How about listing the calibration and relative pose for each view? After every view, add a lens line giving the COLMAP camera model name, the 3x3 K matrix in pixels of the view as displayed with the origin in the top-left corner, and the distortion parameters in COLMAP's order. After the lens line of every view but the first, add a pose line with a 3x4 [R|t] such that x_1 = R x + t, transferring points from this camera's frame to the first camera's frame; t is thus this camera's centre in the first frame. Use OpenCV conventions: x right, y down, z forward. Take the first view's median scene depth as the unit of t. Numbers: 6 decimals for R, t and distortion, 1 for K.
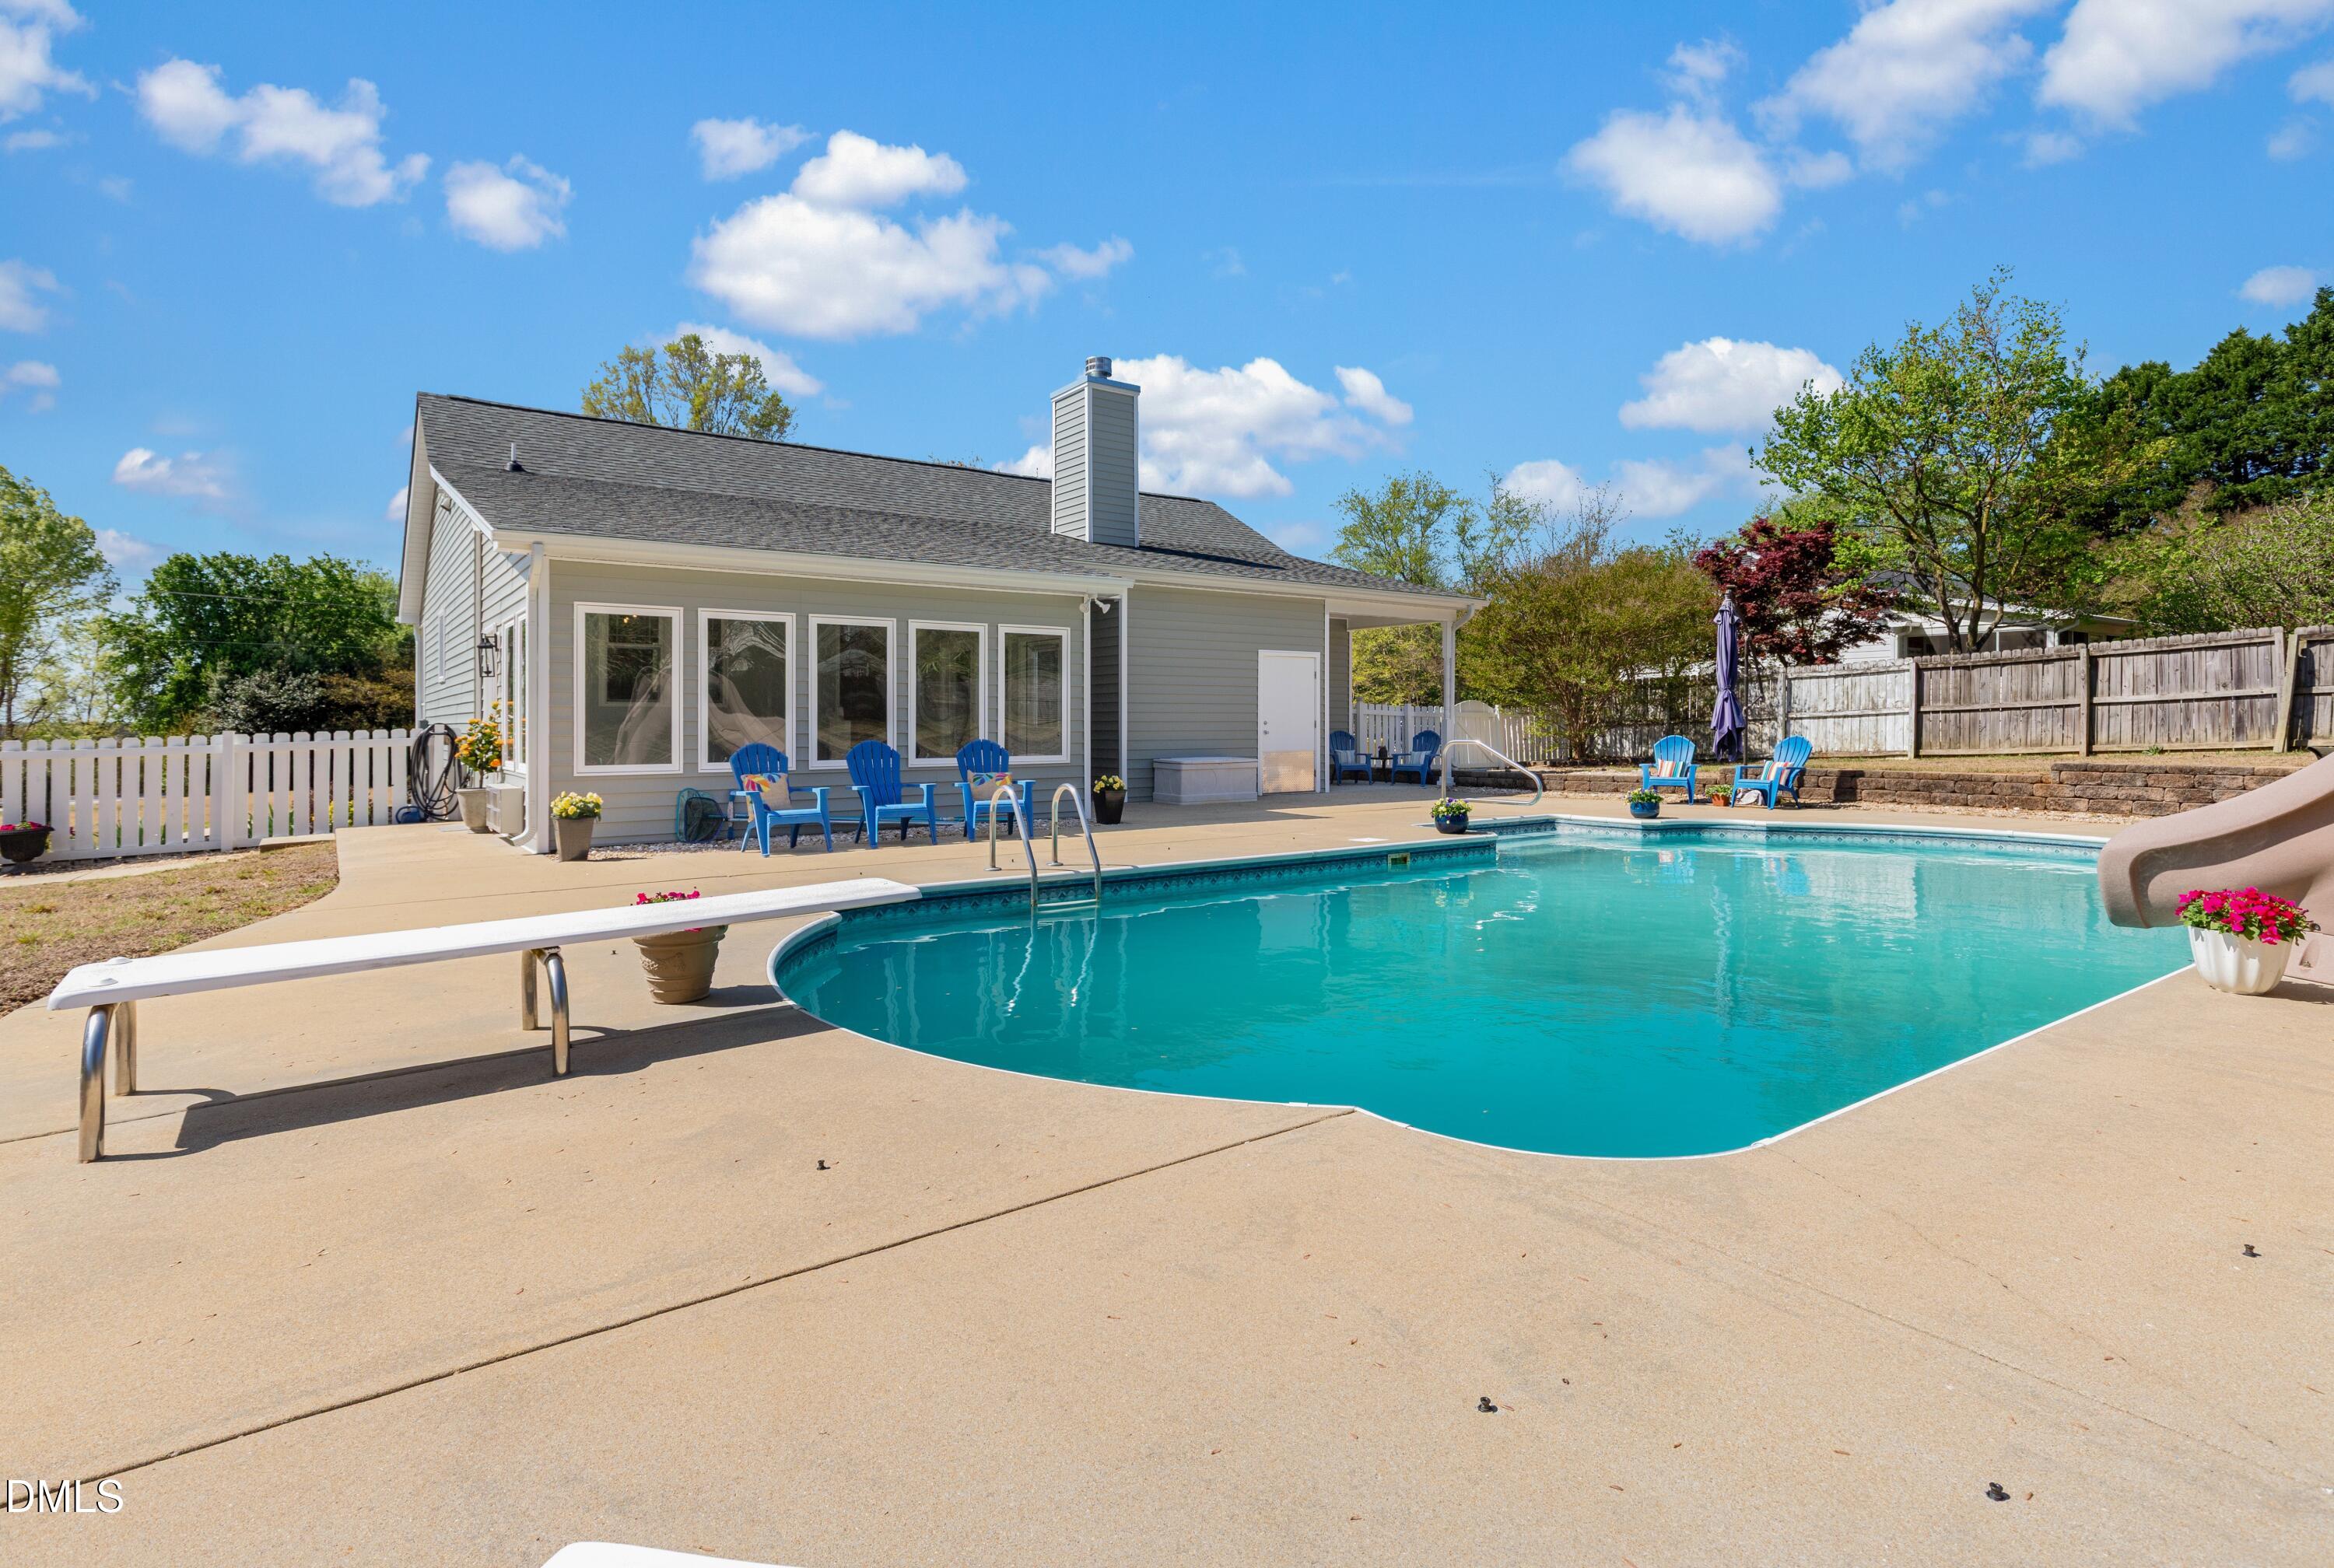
lens RADIAL K [[1169.2, 0, 1173.7], [0, 1169.2, 737.9], [0, 0, 1]] dist [-0.000373, 0.001304]
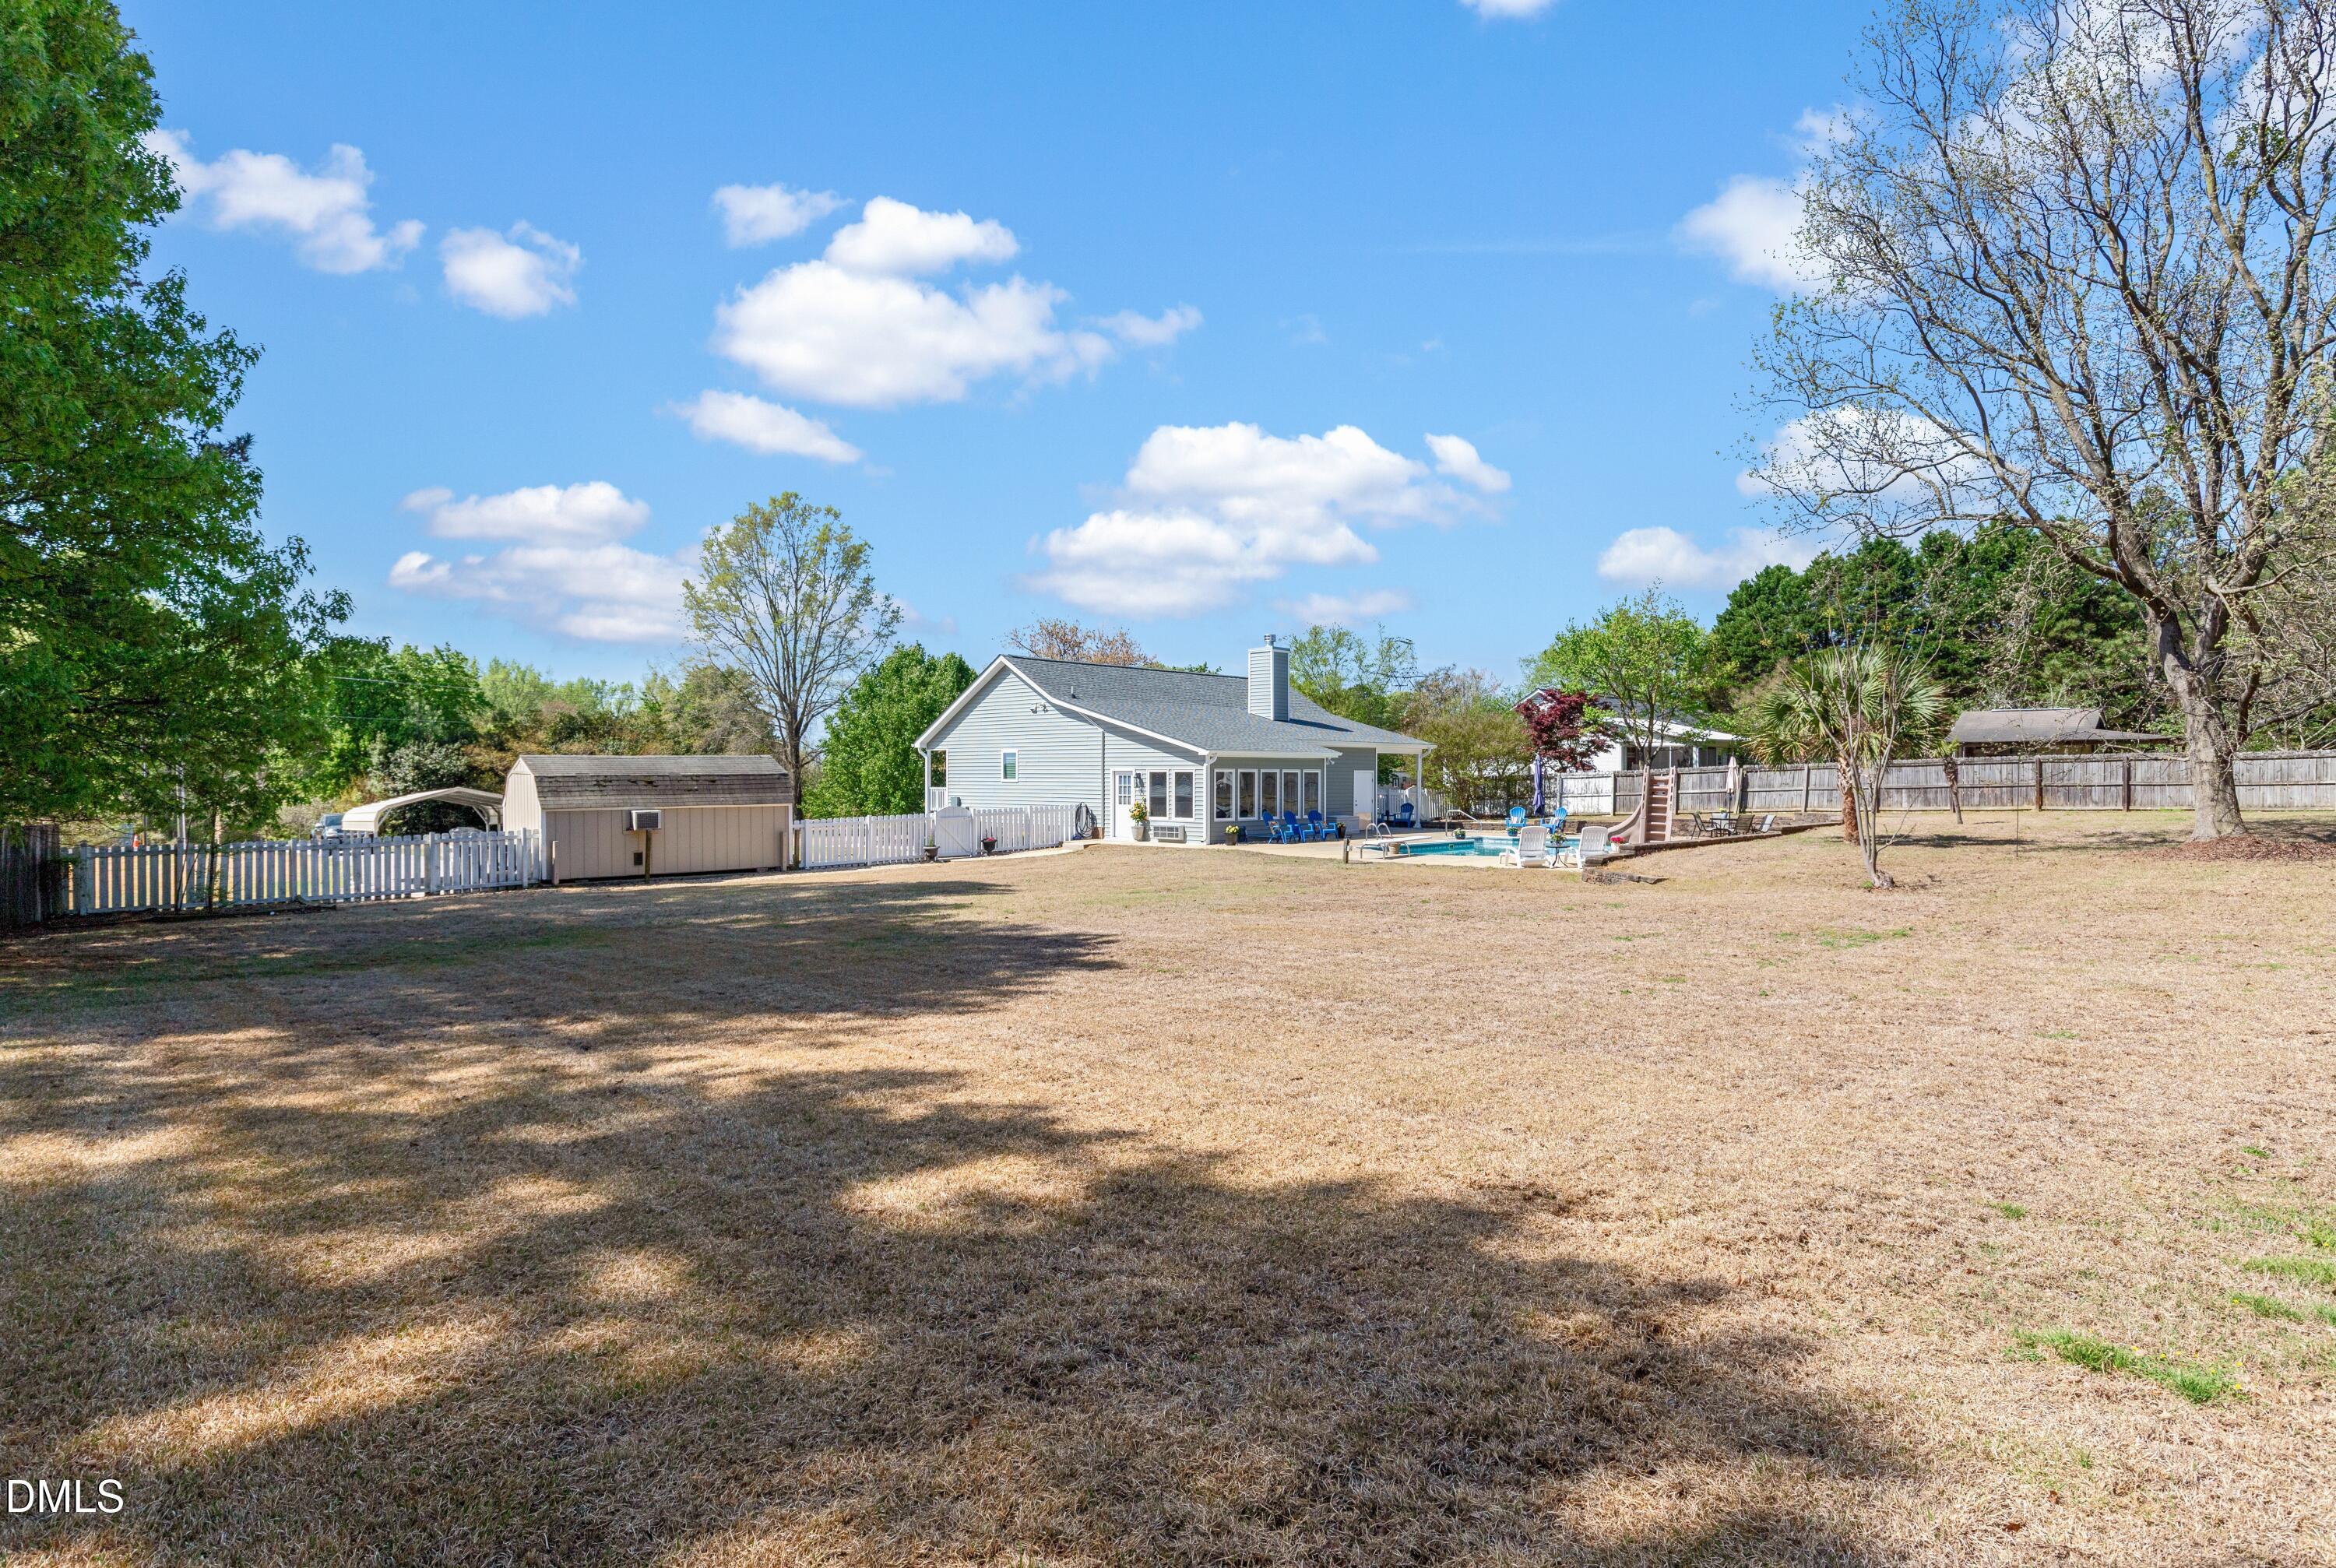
lens RADIAL K [[1319.8, 0, 1168.0], [0, 1319.8, 784.0], [0, 0, 1]] dist [0.011969, -0.000312]
pose [[0.983043, 0.005165, 0.183303, -0.738309], [-0.004441, 0.999981, -0.004364, -0.031447], [-0.183322, 0.003476, 0.983047, -1.469799]]
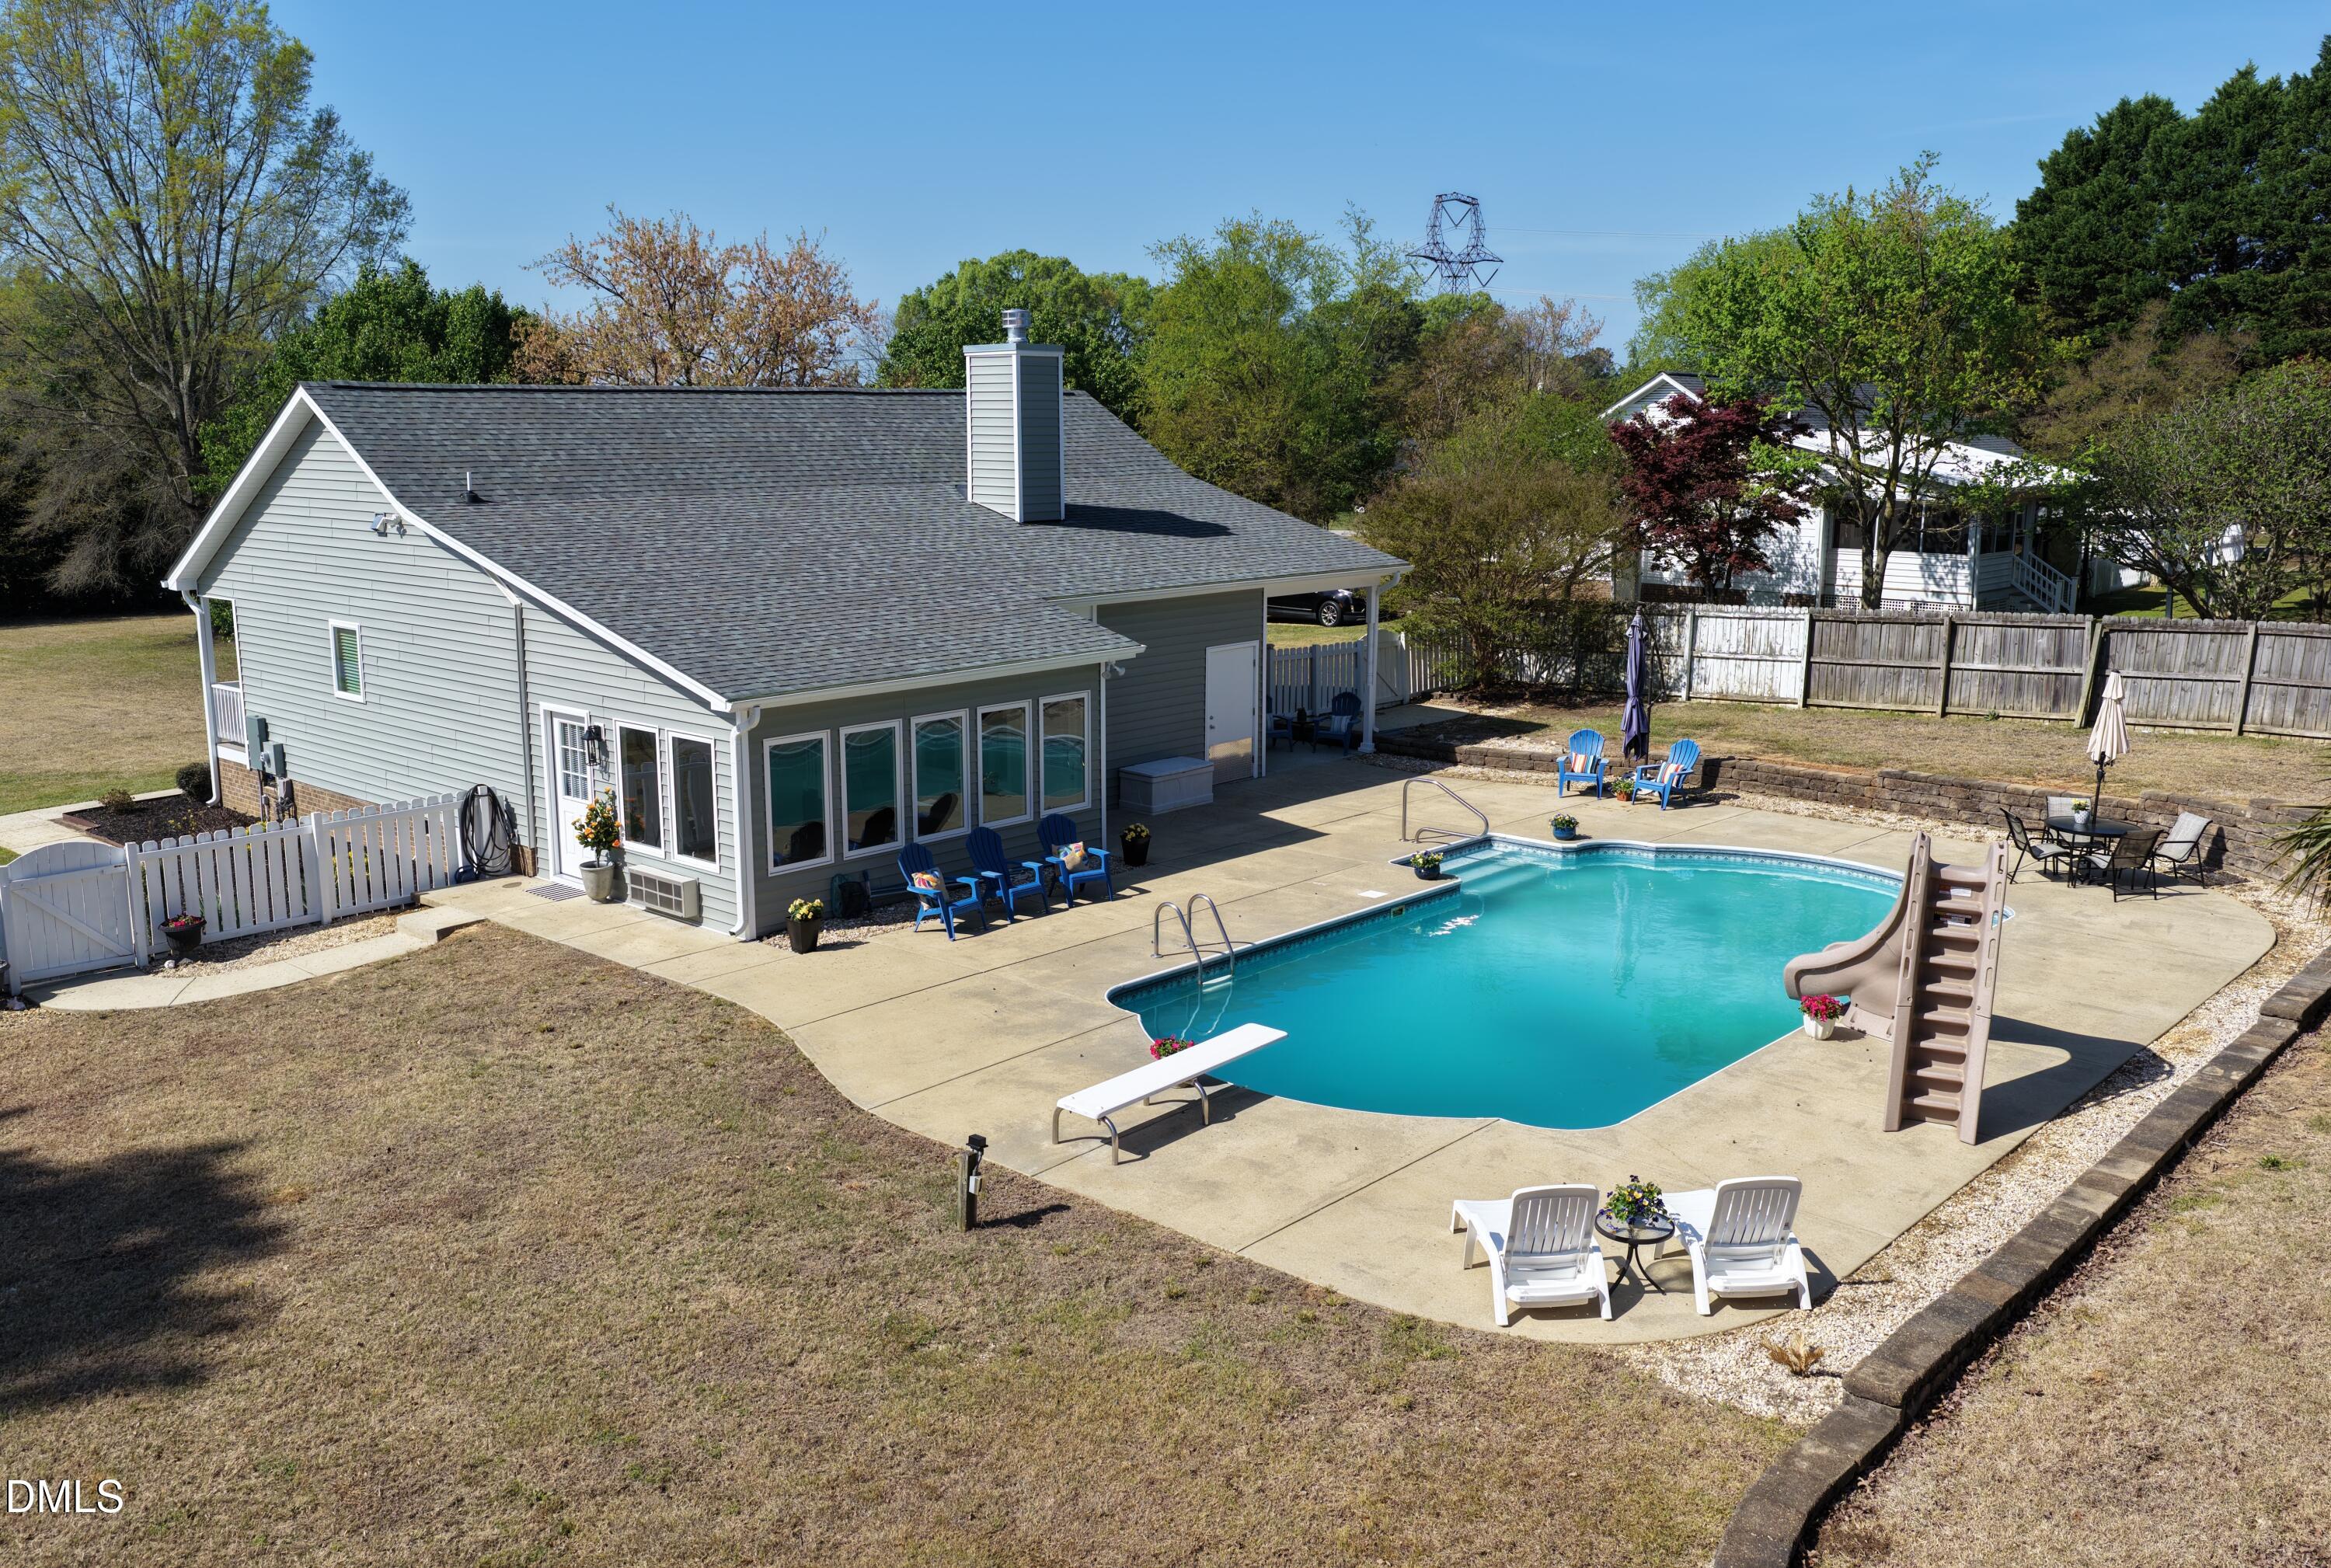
lens RADIAL K [[2003.4, 0, 1165.5], [0, 2003.4, 784.0], [0, 0, 1]] dist [-0.035994, 0.082252]
pose [[0.978044, -0.033746, 0.205650, -0.298091], [-0.004298, 0.983327, 0.181798, -0.253642], [-0.208356, -0.178690, 0.961591, -0.628511]]
